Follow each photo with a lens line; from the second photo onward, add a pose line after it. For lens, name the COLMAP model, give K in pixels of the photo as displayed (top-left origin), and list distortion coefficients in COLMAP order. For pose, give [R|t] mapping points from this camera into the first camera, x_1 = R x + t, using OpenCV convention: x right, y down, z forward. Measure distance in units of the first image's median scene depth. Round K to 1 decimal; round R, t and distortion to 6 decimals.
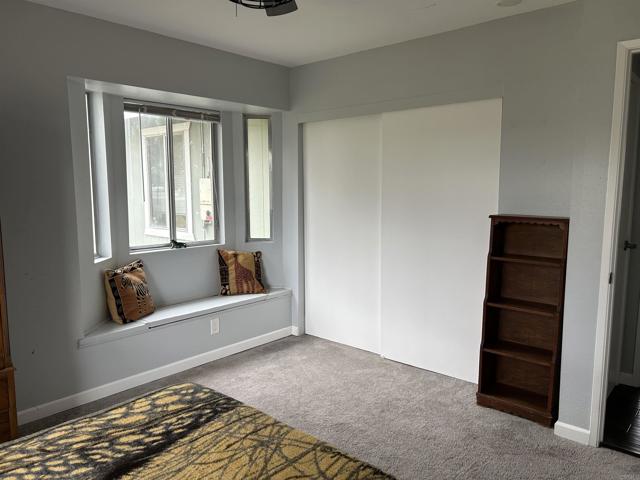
lens RADIAL K [[482.9, 0, 320.0], [0, 482.9, 240.2], [0, 0, 1]] dist [0.066633, -0.069032]
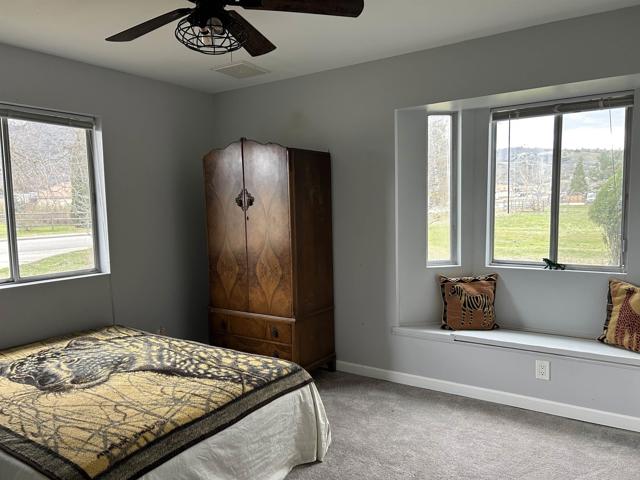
lens RADIAL K [[482.9, 0, 318.7], [0, 482.9, 243.3], [0, 0, 1]] dist [0.066633, -0.069032]
pose [[0.131392, 0.075916, -0.988419, 1.023897], [-0.089901, 0.993868, 0.064383, -0.097438], [0.987246, 0.080400, 0.137411, 1.008107]]
